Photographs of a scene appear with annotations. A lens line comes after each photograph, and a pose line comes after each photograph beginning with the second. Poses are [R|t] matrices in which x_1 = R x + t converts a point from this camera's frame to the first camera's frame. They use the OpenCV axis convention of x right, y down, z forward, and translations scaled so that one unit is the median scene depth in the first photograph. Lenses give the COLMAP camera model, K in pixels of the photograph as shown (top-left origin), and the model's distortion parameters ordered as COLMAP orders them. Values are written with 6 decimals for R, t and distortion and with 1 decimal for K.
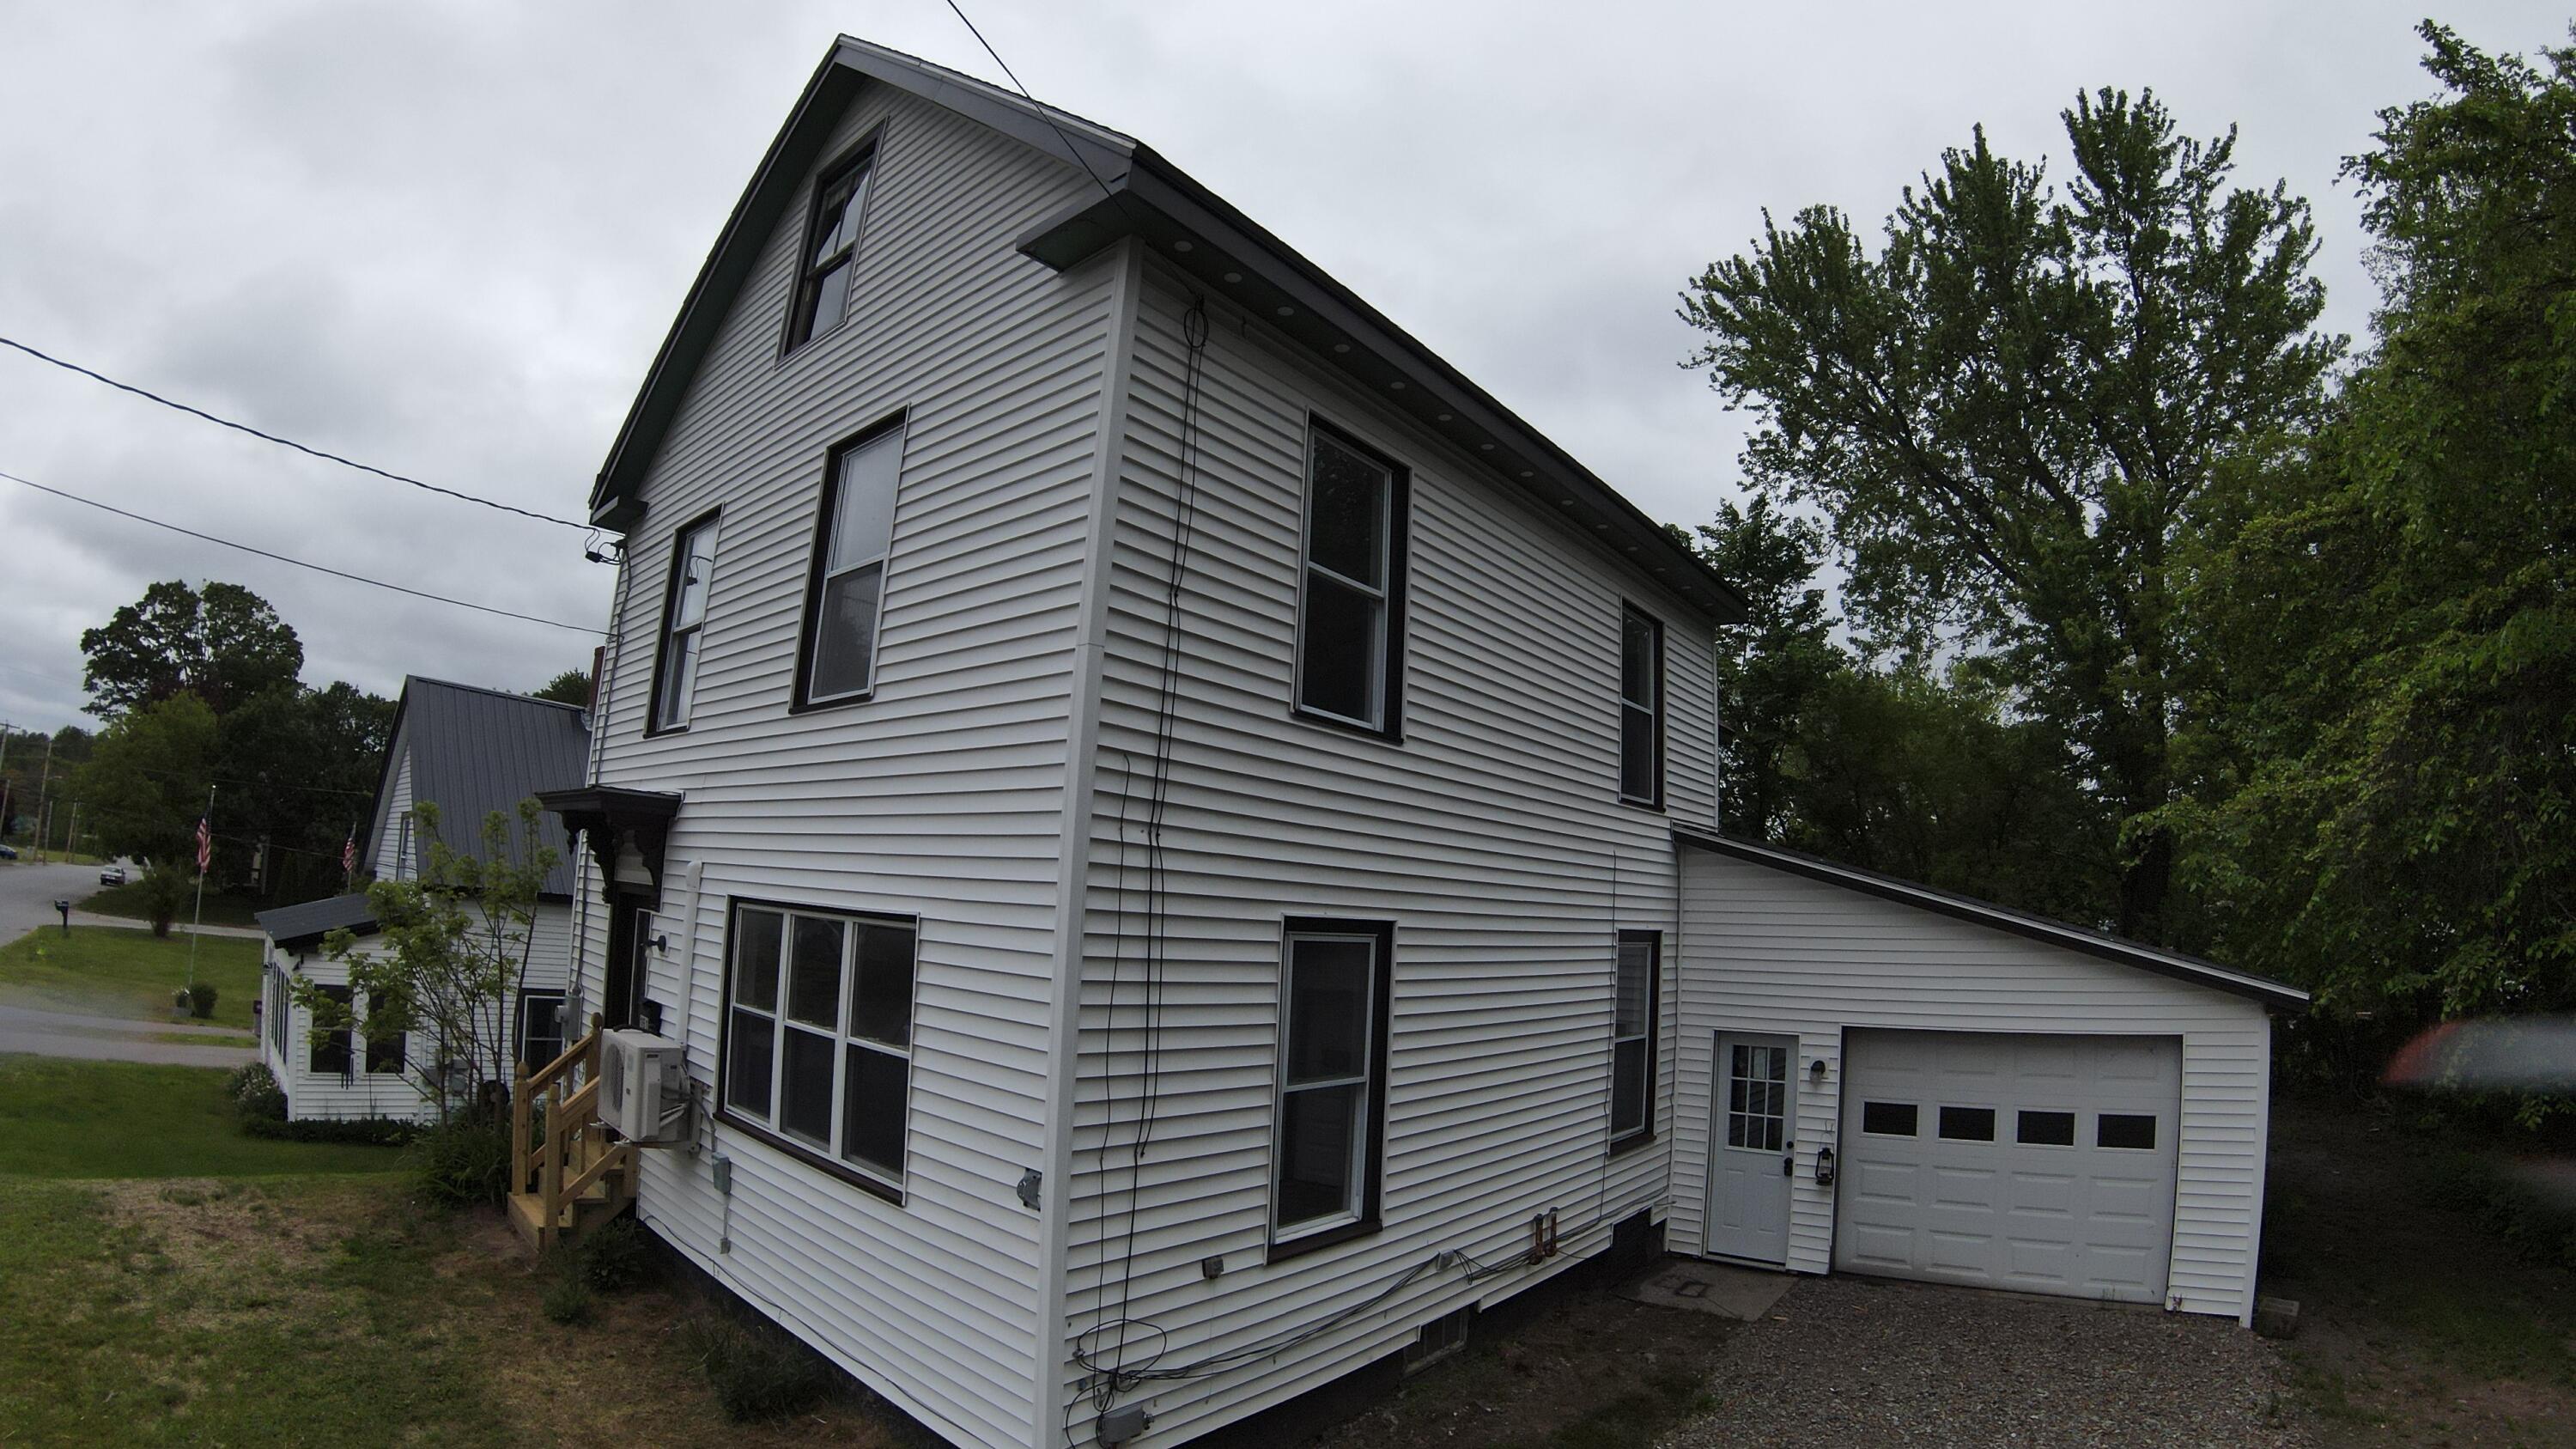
lens RADIAL K [[1143.7, 0, 1253.9], [0, 1143.7, 720.0], [0, 0, 1]] dist [-0.208300, 0.040861]
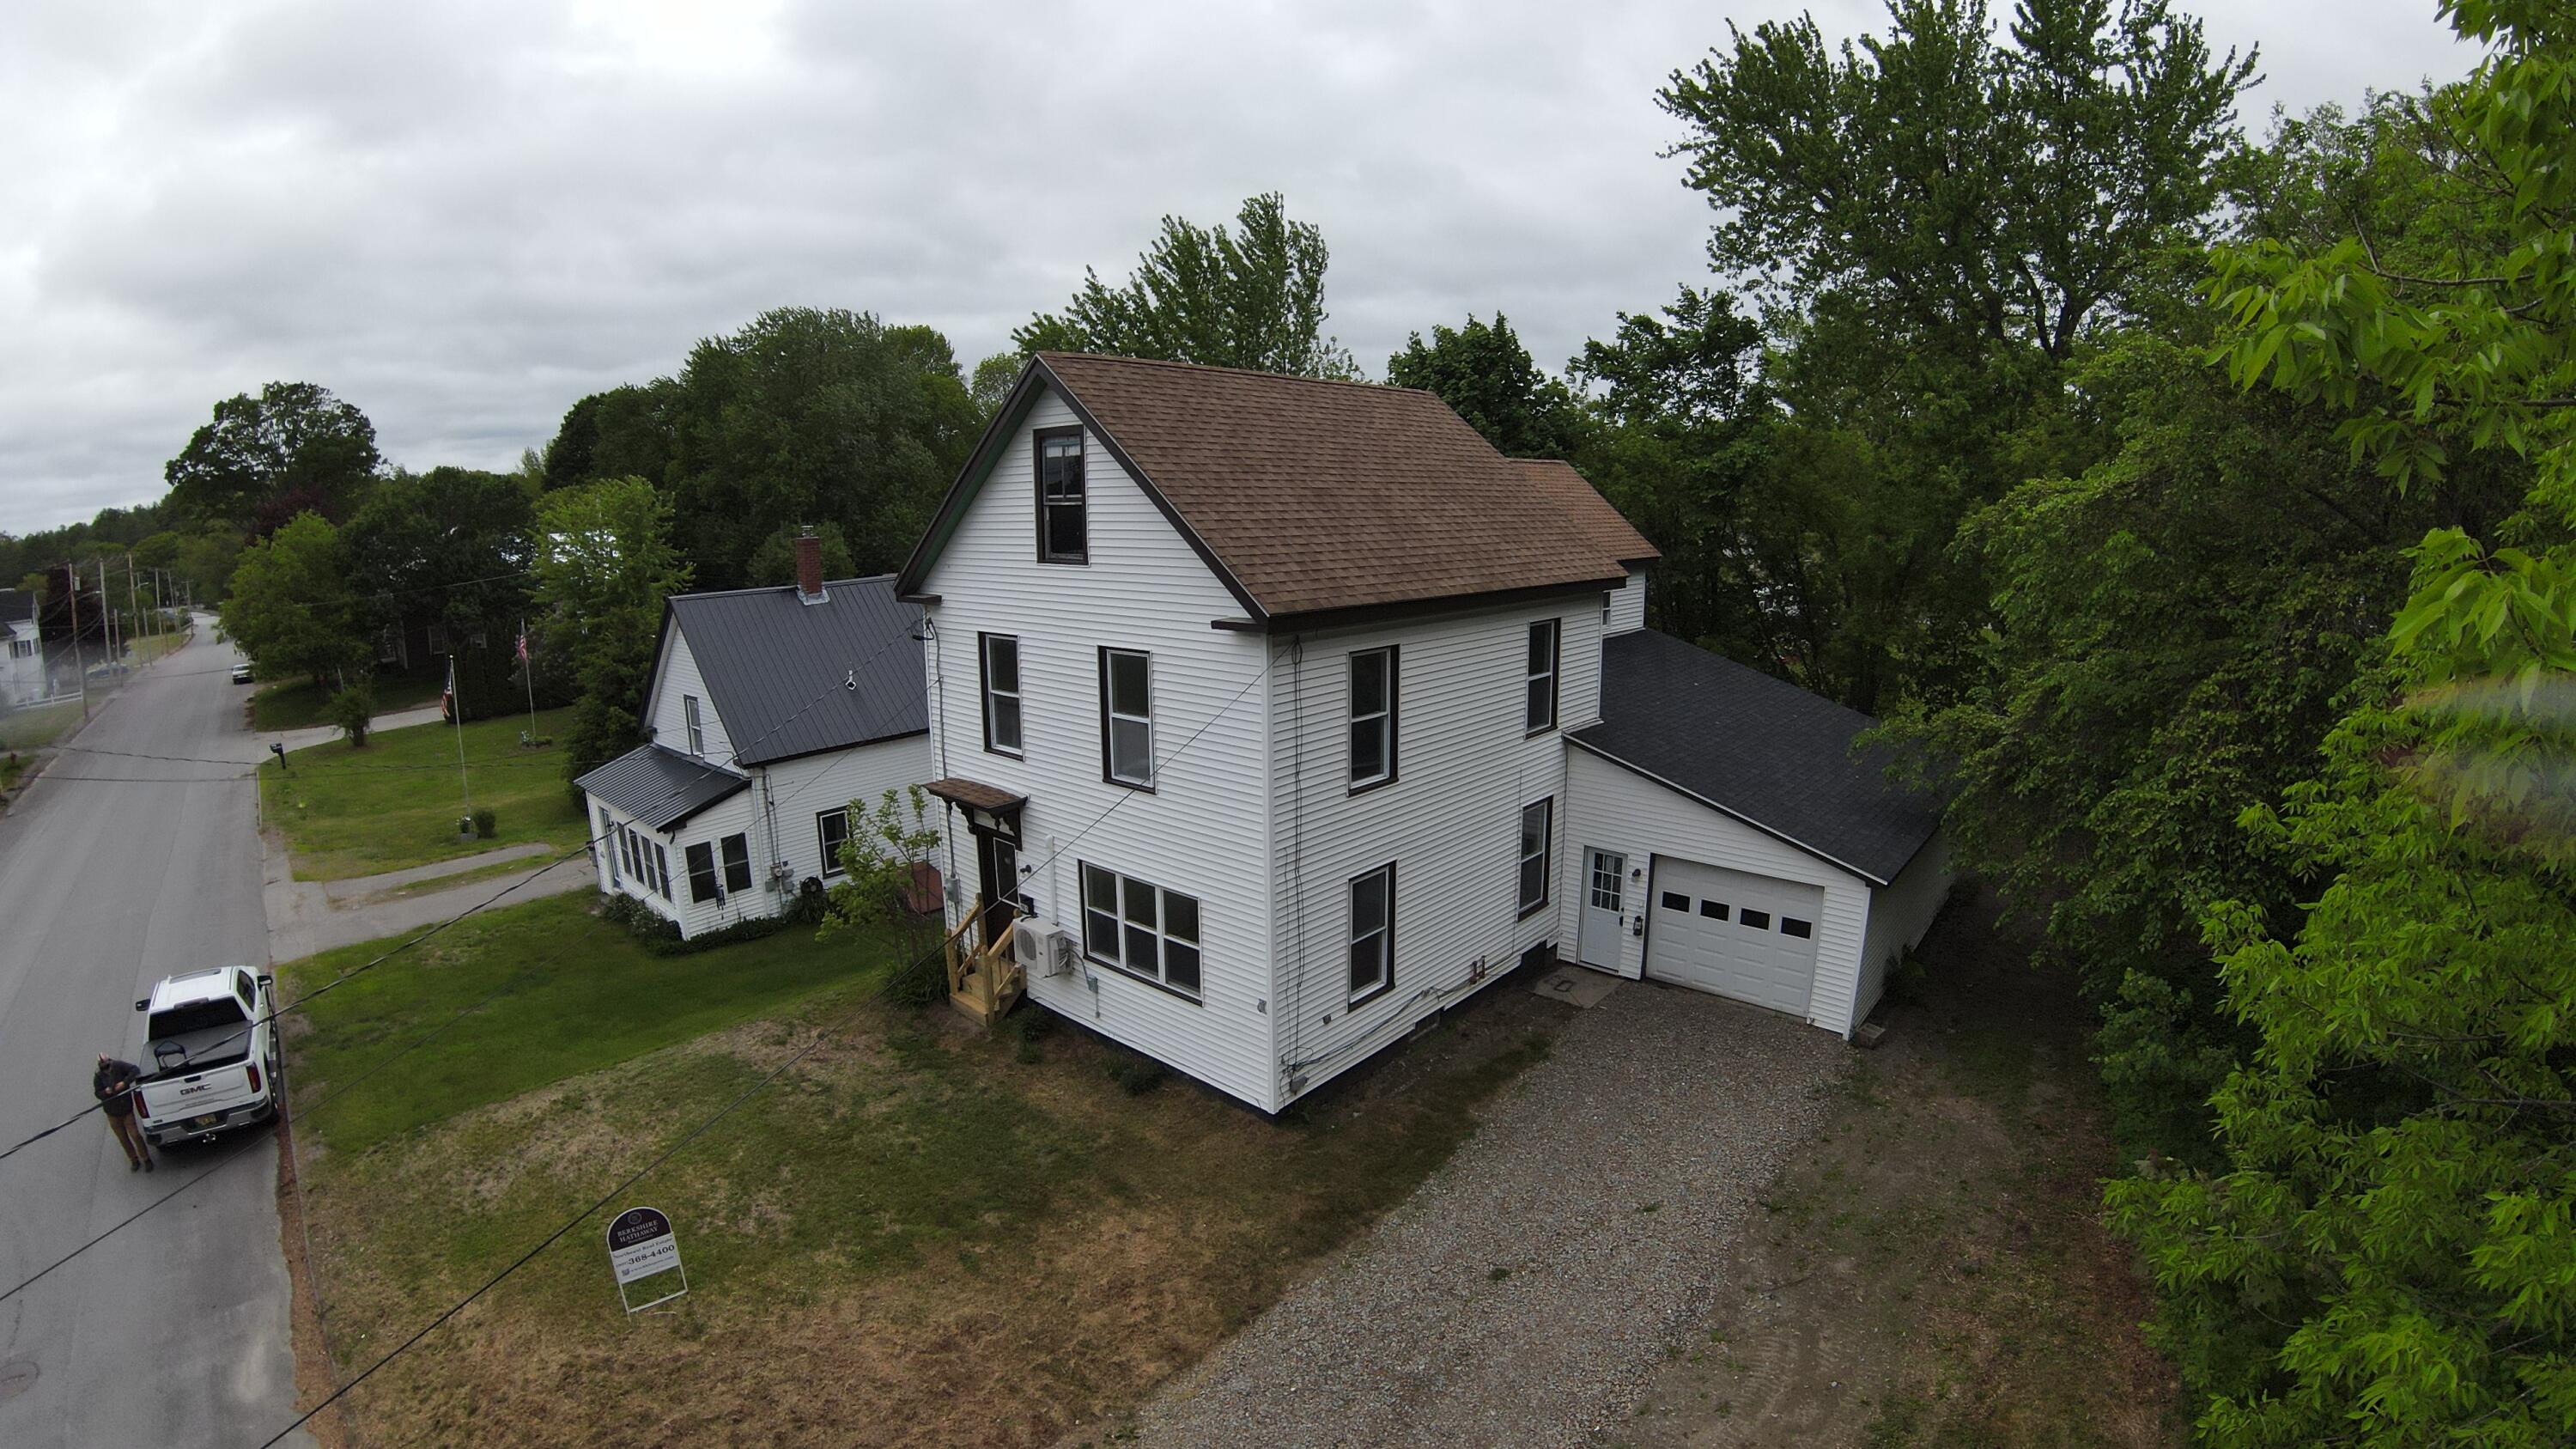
lens RADIAL K [[1143.7, 0, 1253.9], [0, 1143.7, 720.0], [0, 0, 1]] dist [-0.208300, 0.040861]
pose [[0.996992, -0.063089, -0.045020, -0.034283], [0.074923, 0.933200, 0.351461, -0.806781], [0.019840, -0.353777, 0.935119, -0.907271]]
